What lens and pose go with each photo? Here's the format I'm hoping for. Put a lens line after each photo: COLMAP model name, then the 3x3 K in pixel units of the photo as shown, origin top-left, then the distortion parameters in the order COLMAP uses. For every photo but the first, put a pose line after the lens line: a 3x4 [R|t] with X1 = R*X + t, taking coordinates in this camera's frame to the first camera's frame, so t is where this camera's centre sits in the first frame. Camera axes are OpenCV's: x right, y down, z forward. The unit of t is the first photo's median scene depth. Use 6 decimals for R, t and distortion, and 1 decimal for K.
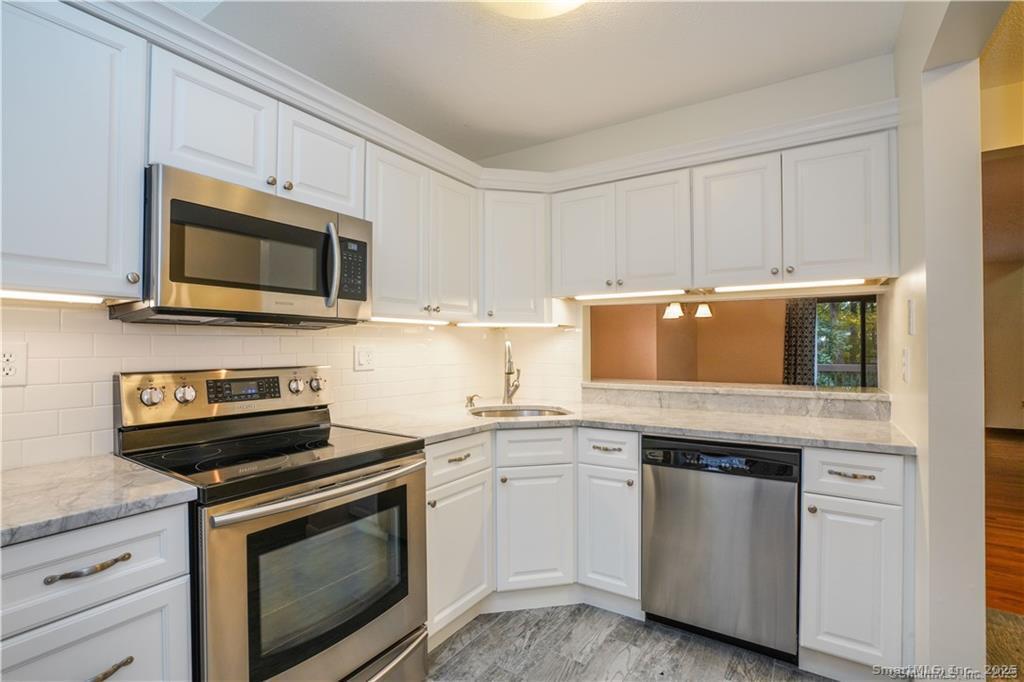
lens RADIAL K [[496.9, 0, 513.5], [0, 496.9, 336.7], [0, 0, 1]] dist [0.000630, 0.000371]
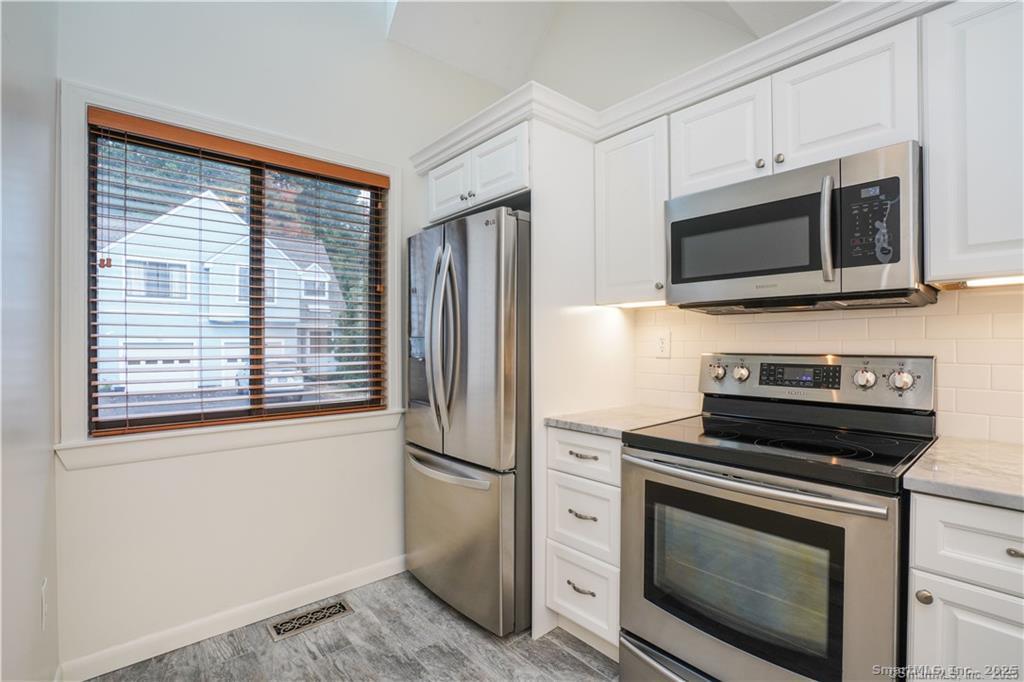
lens RADIAL K [[471.0, 0, 512.0], [0, 471.0, 341.0], [0, 0, 1]] dist [-0.001449, -0.000469]
pose [[-0.272518, -0.001477, -0.962150, 0.520329], [0.022502, 0.999716, -0.007909, 0.033600], [0.961888, -0.023805, -0.272407, 0.731985]]
